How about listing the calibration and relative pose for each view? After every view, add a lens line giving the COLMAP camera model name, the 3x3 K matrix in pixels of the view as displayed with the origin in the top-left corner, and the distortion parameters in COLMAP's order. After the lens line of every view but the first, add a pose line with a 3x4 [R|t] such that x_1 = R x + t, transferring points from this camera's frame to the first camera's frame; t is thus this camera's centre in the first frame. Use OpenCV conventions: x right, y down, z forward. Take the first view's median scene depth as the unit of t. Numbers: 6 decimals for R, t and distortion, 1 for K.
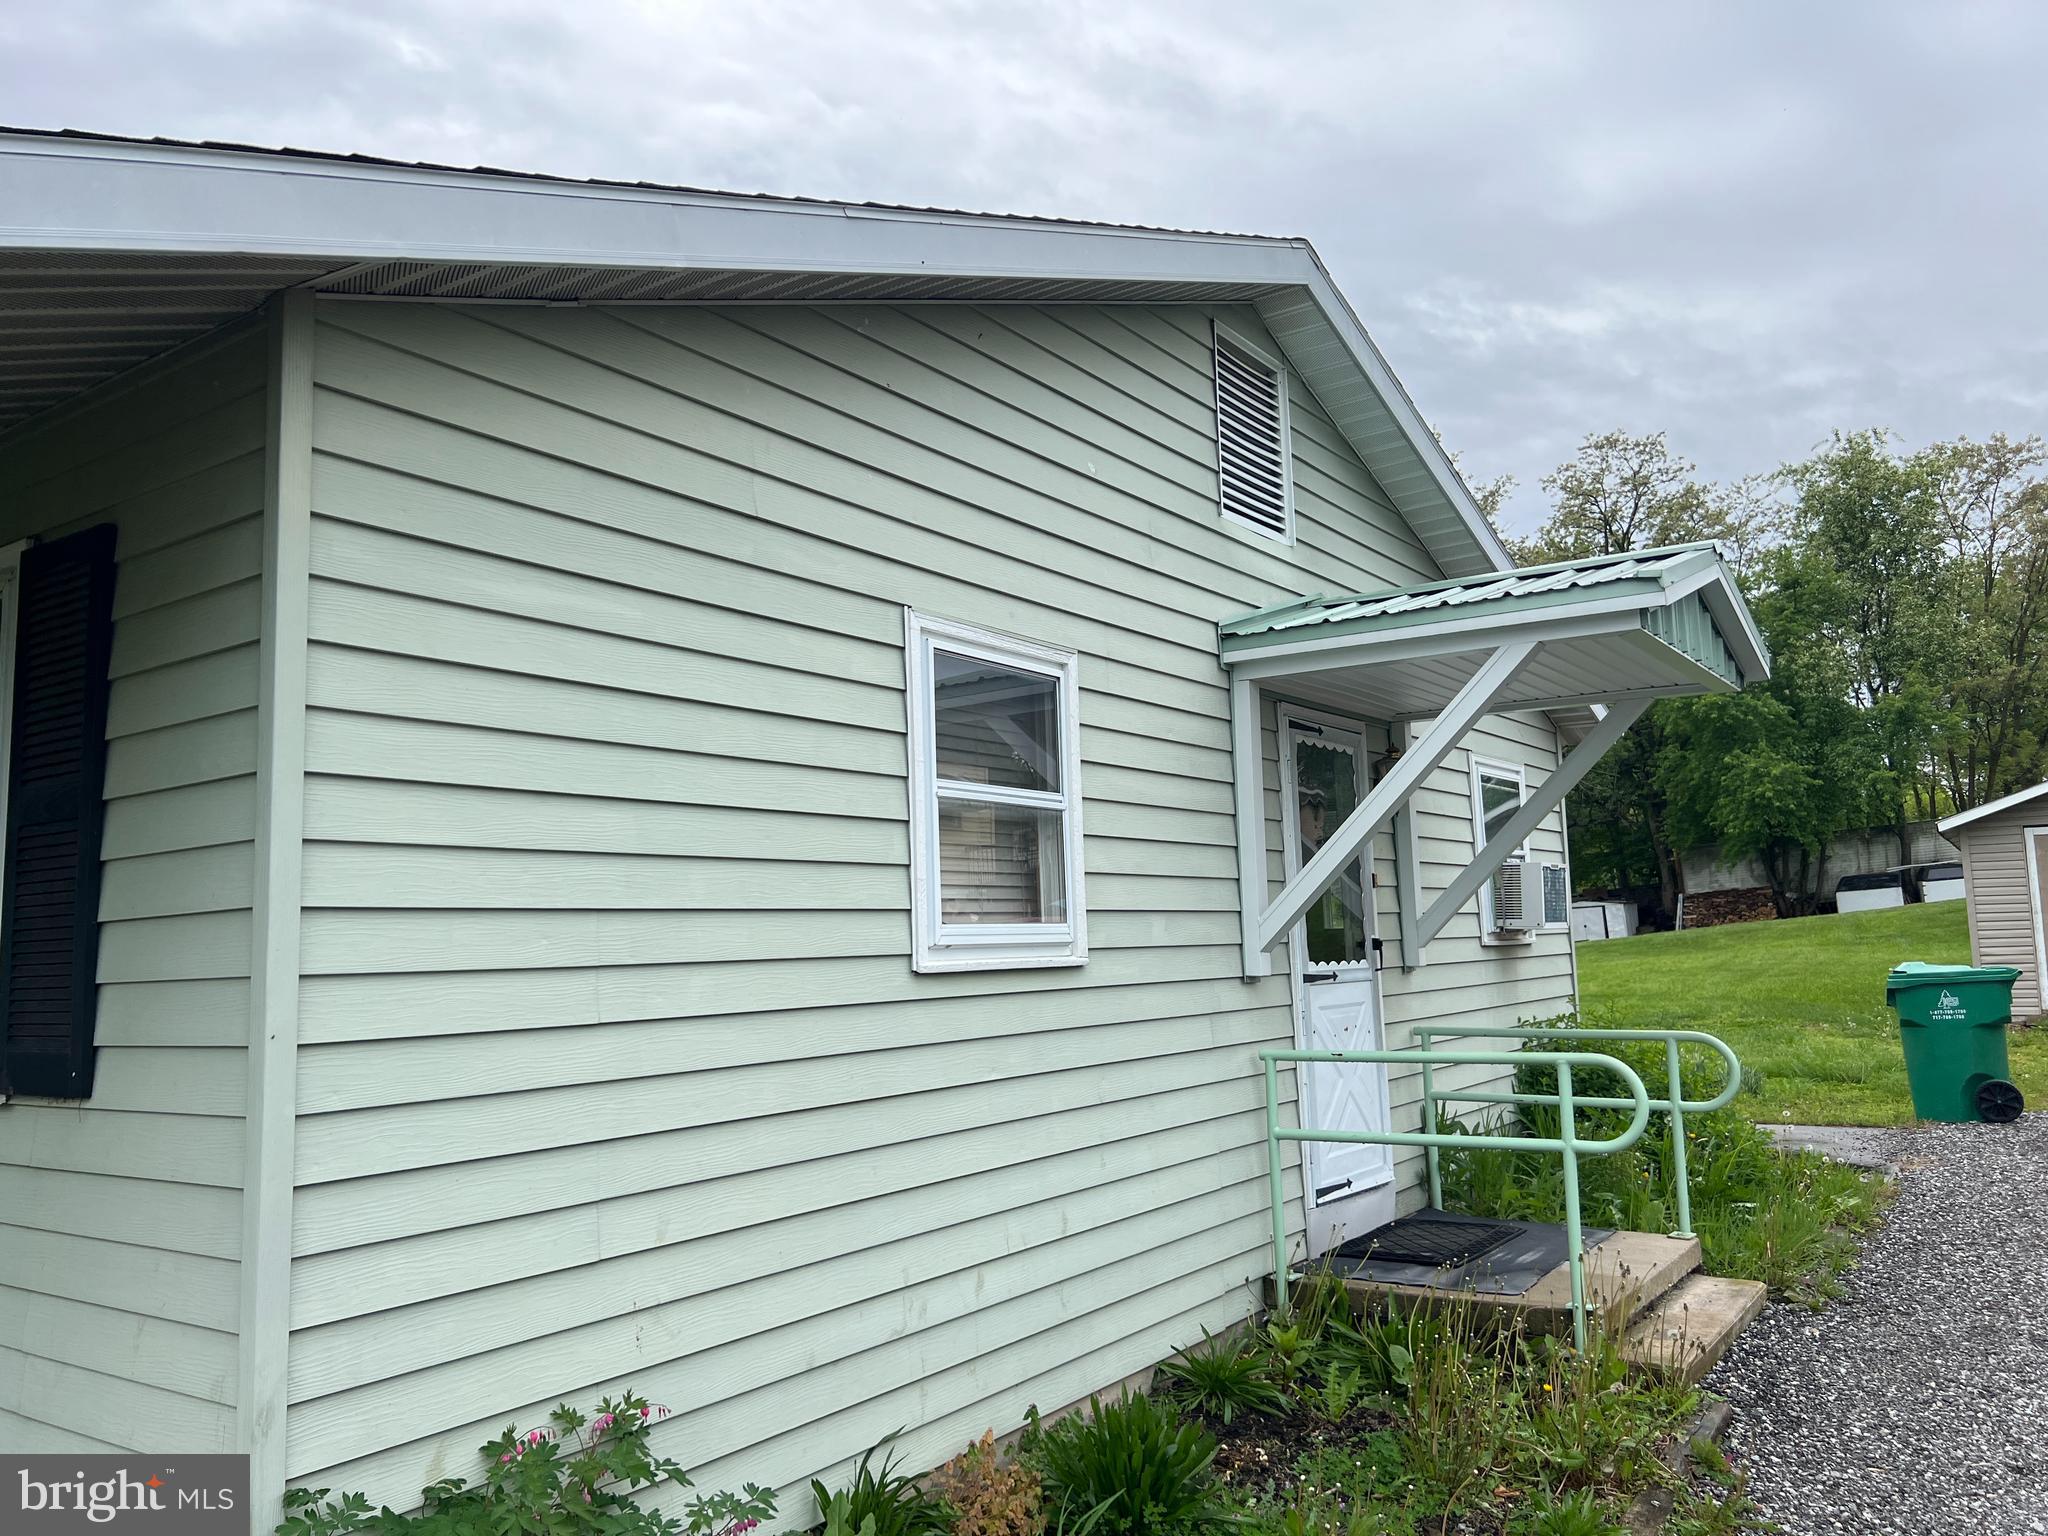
lens RADIAL K [[1533.1, 0, 1026.4], [0, 1533.1, 758.7], [0, 0, 1]] dist [0.063491, -0.075101]
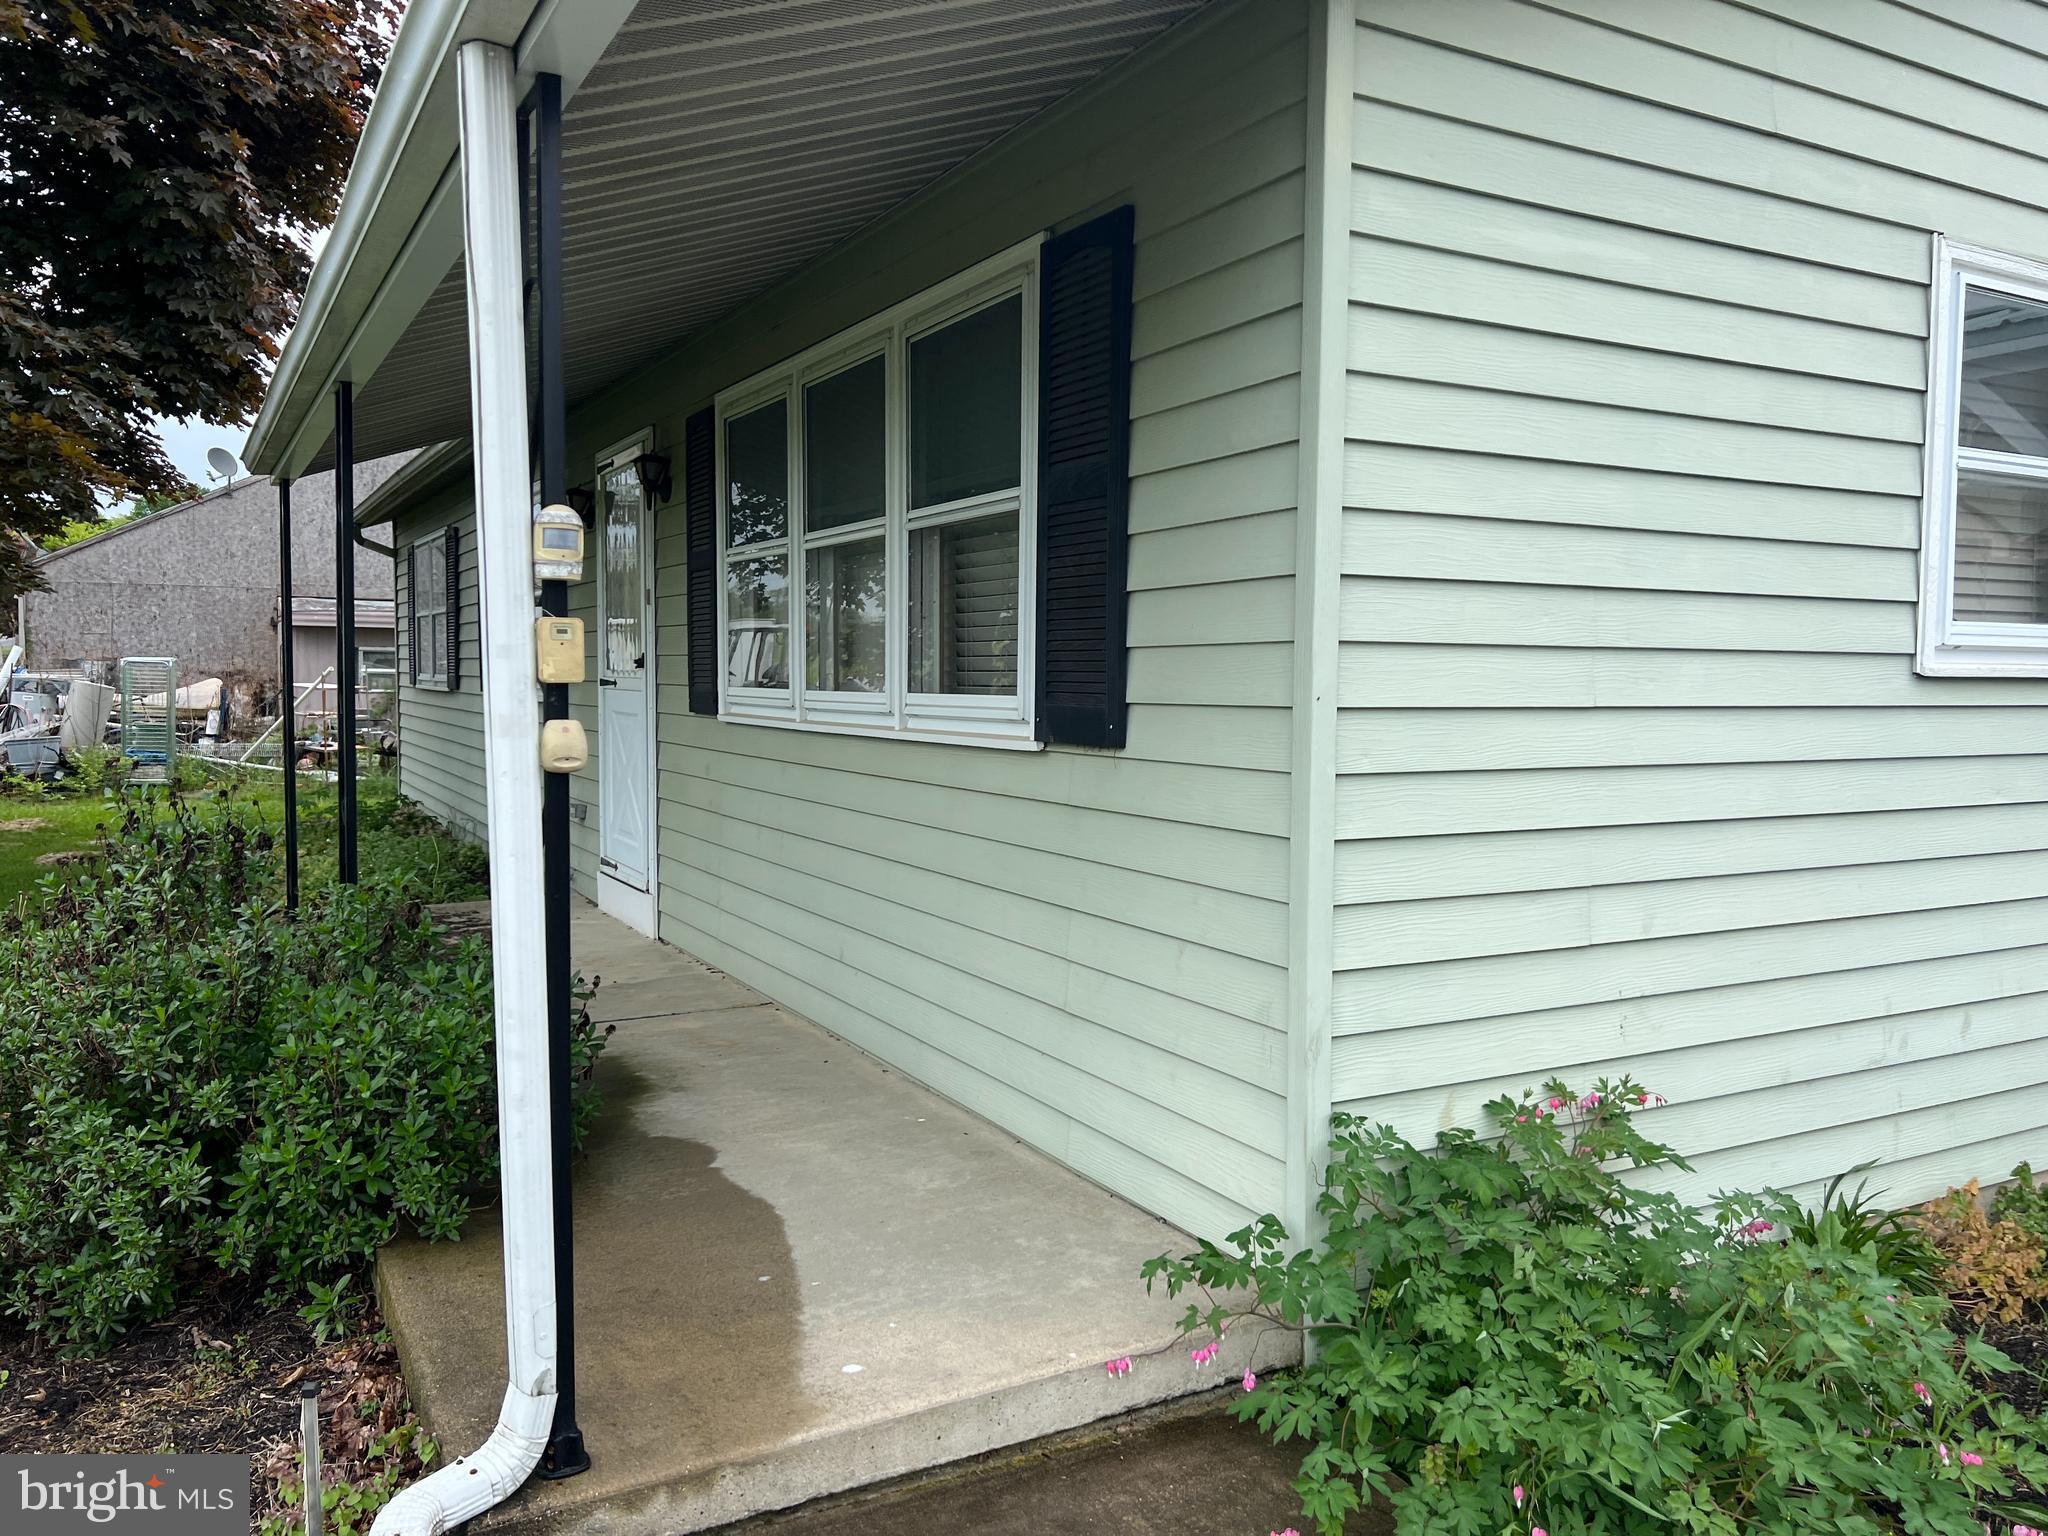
lens RADIAL K [[1533.1, 0, 1026.0], [0, 1533.1, 765.8], [0, 0, 1]] dist [0.063491, -0.075101]
pose [[0.893794, 0.065931, -0.443605, -0.163380], [0.018879, 0.982727, 0.184098, 0.024352], [0.448080, -0.172920, 0.877111, 0.000339]]
